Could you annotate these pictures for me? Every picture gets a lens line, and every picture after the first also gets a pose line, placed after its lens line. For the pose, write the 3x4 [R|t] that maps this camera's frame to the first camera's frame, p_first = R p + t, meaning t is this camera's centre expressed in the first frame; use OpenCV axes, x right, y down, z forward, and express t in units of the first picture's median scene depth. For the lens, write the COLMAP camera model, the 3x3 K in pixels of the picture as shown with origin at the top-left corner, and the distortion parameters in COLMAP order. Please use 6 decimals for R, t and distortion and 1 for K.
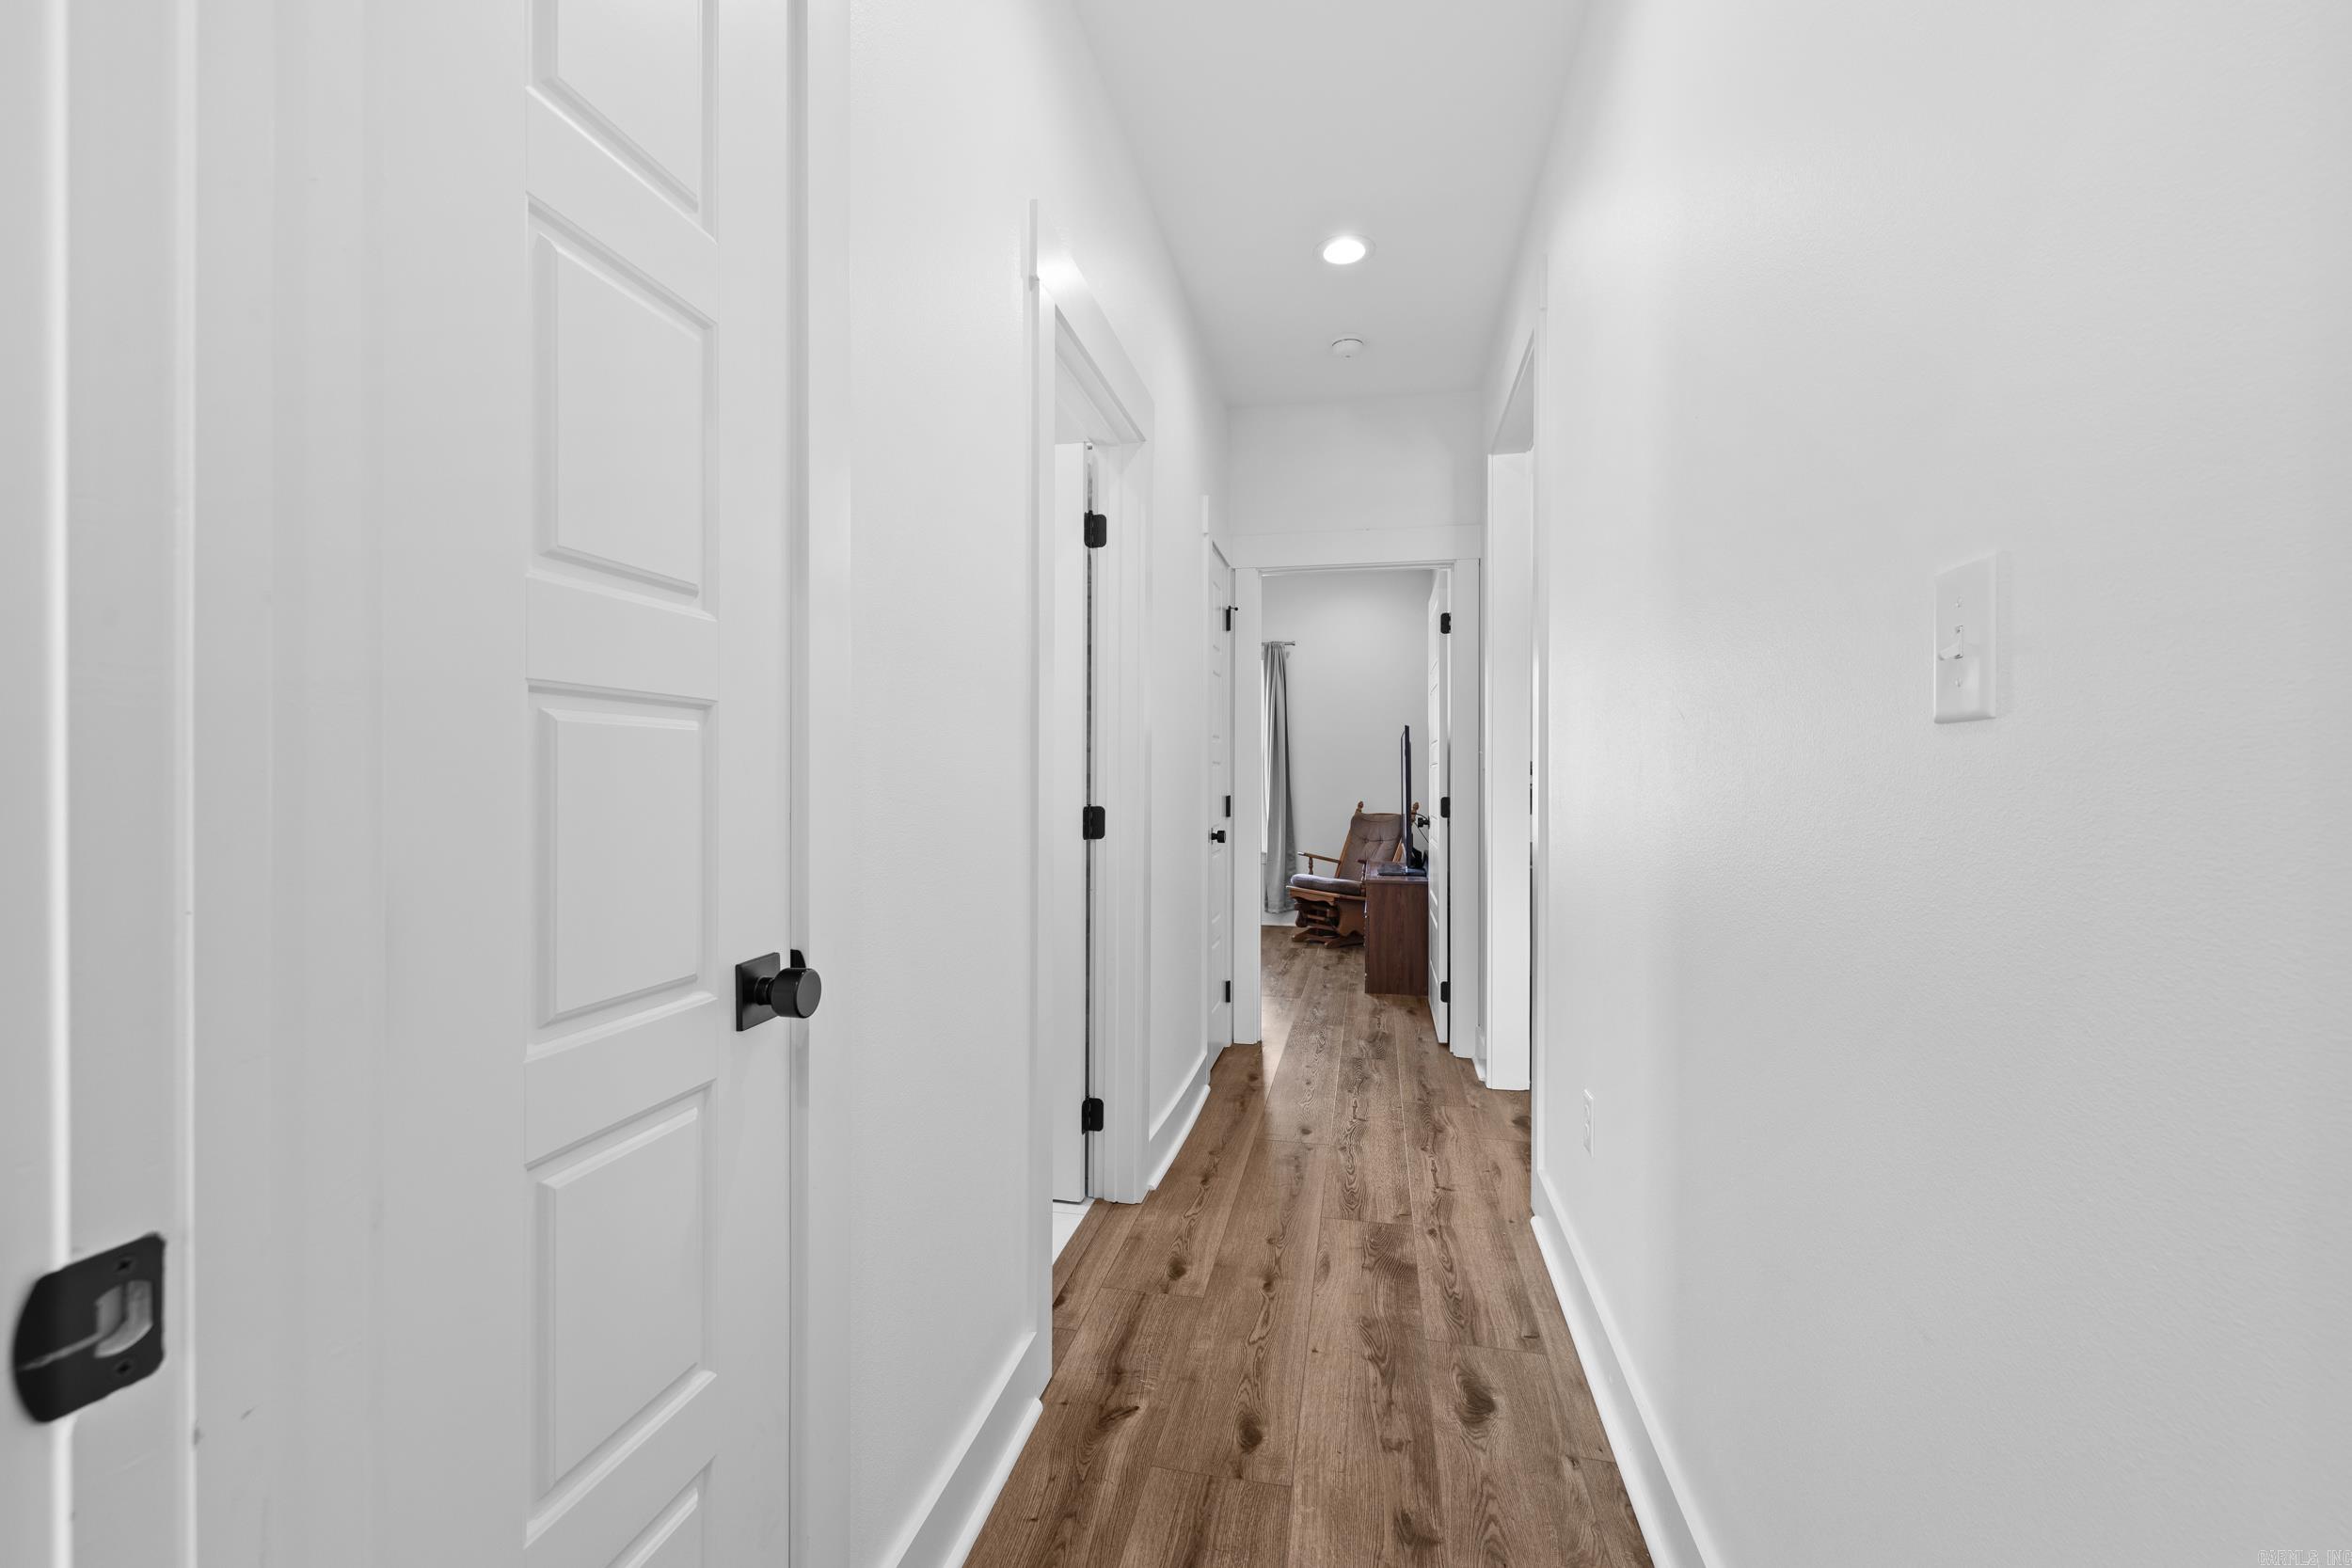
lens RADIAL K [[1003.0, 0, 1188.2], [0, 1003.0, 782.2], [0, 0, 1]] dist [0.001365, -0.000971]
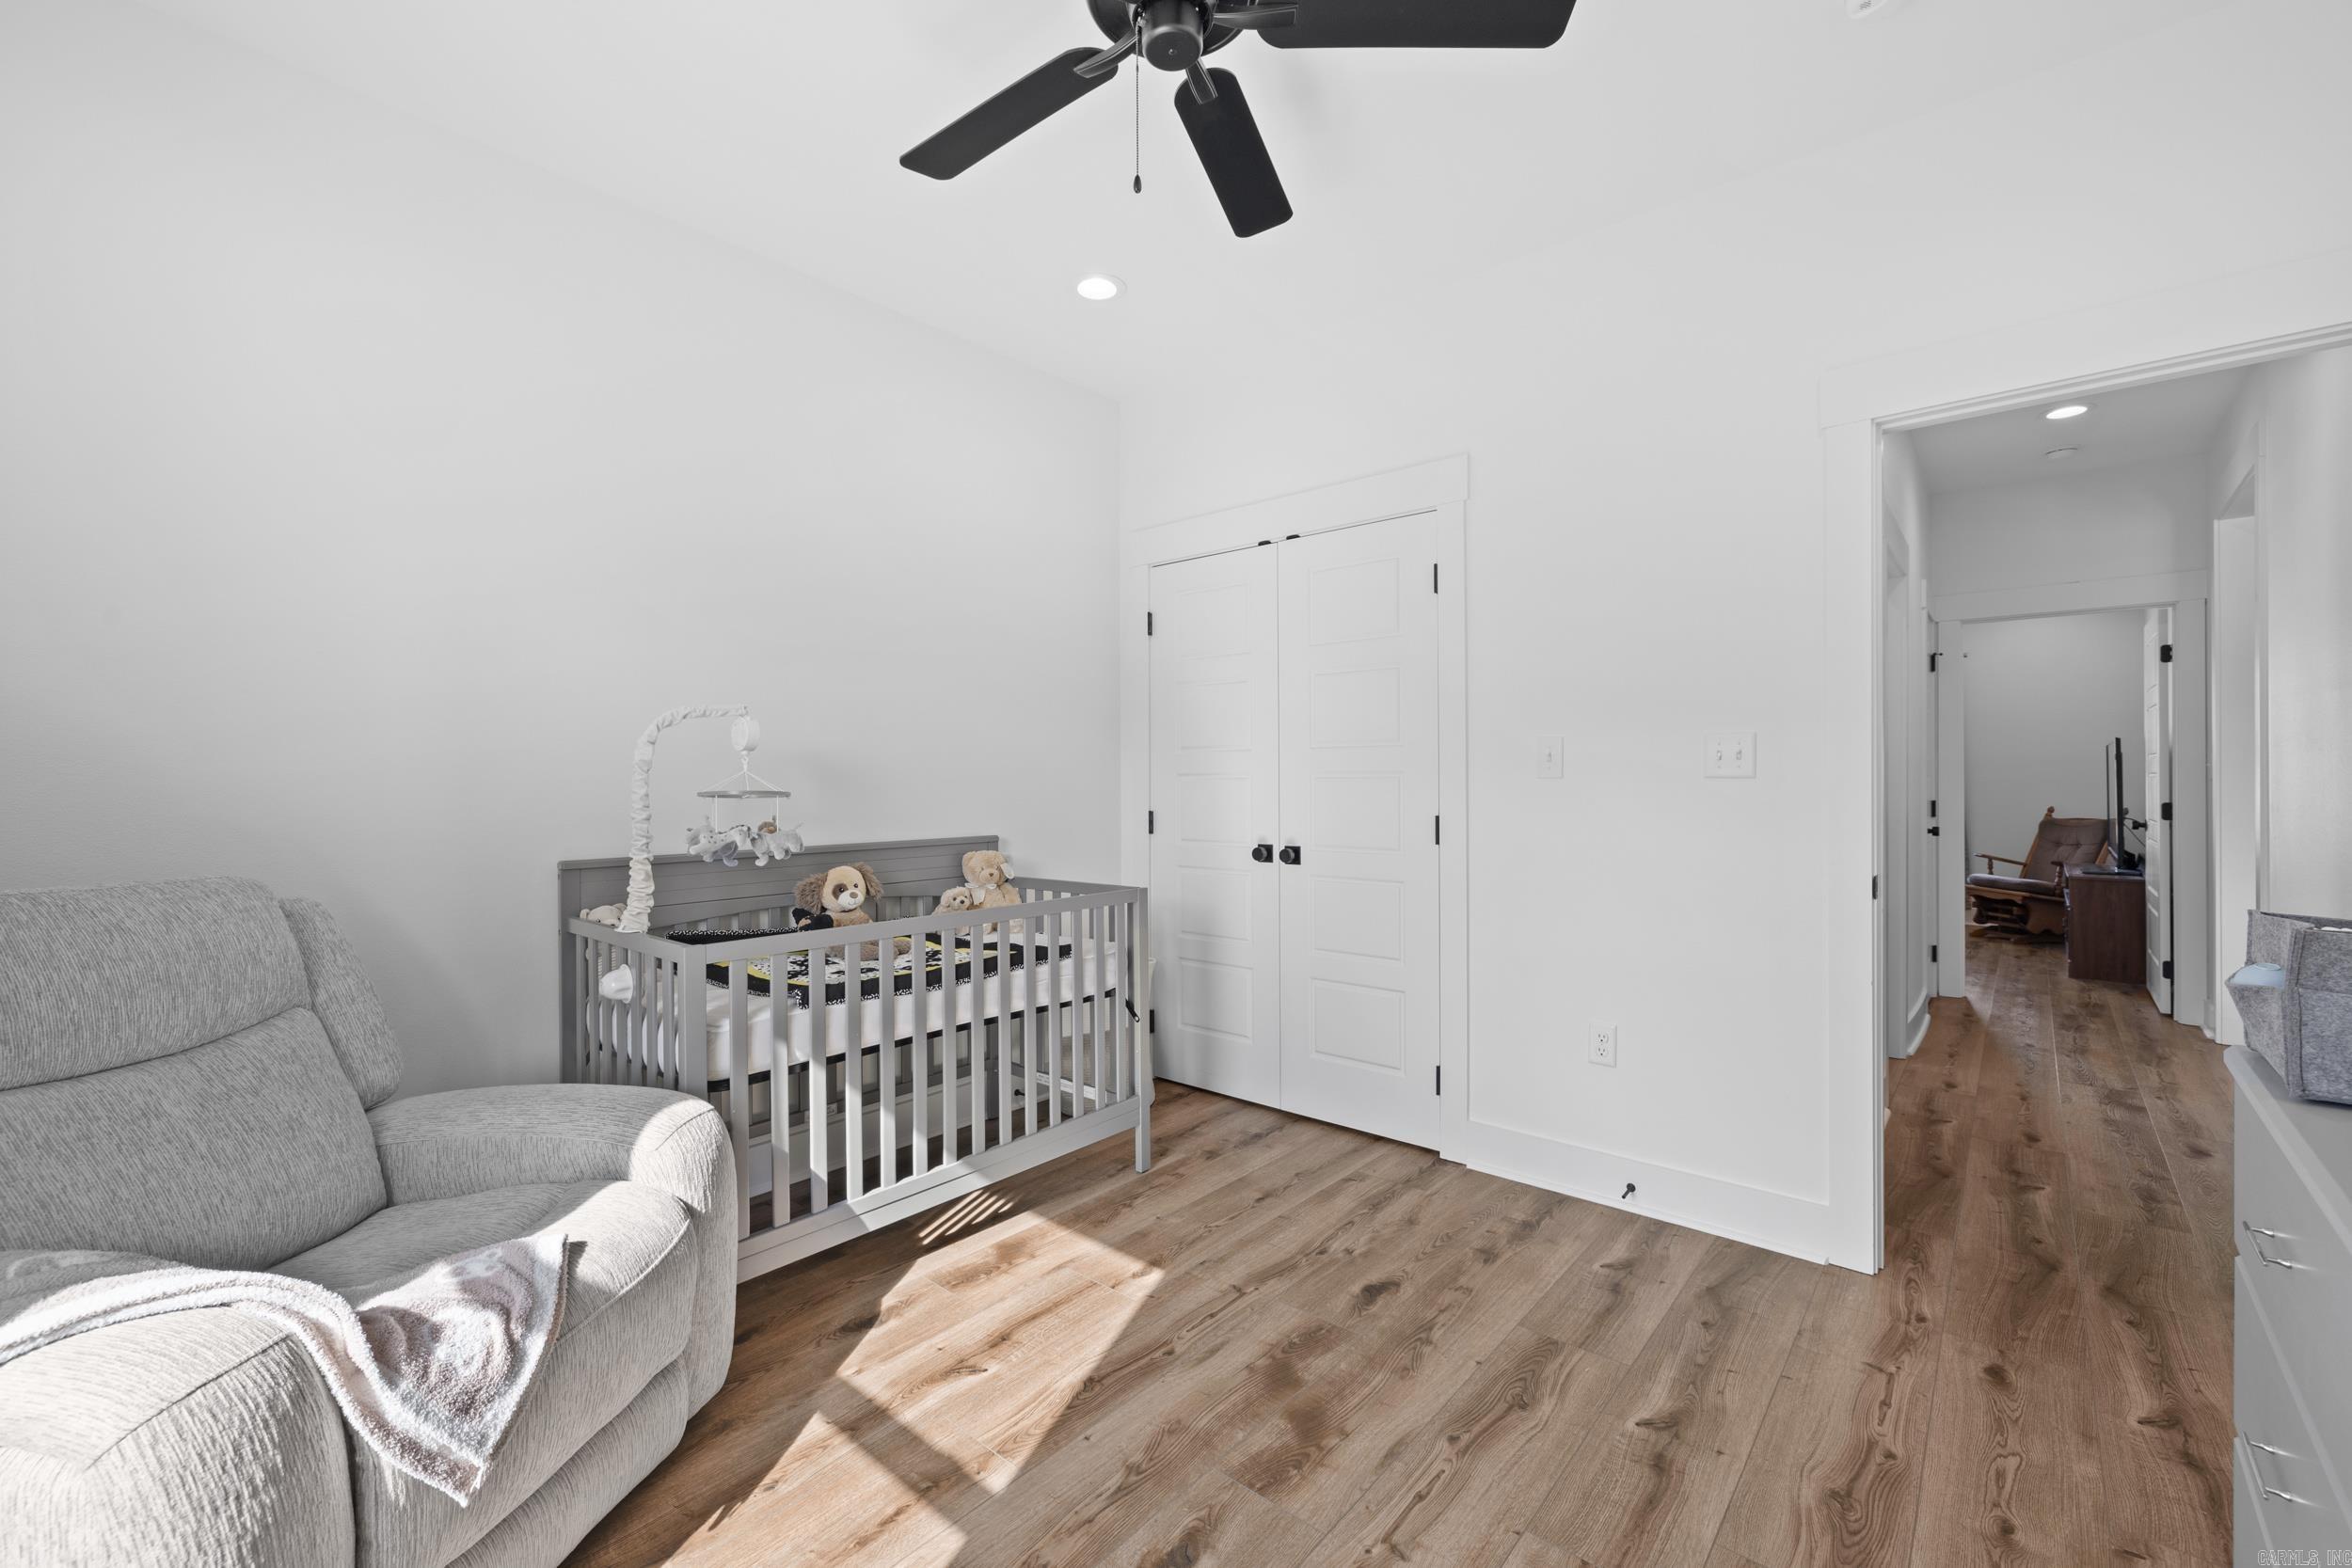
lens RADIAL K [[1003.0, 0, 1151.0], [0, 1003.0, 783.5], [0, 0, 1]] dist [0.001365, -0.000971]
pose [[0.858862, -0.005713, -0.512175, -0.136641], [0.005272, 0.999983, -0.002313, -0.009306], [0.512179, -0.000714, 0.858878, -0.516193]]
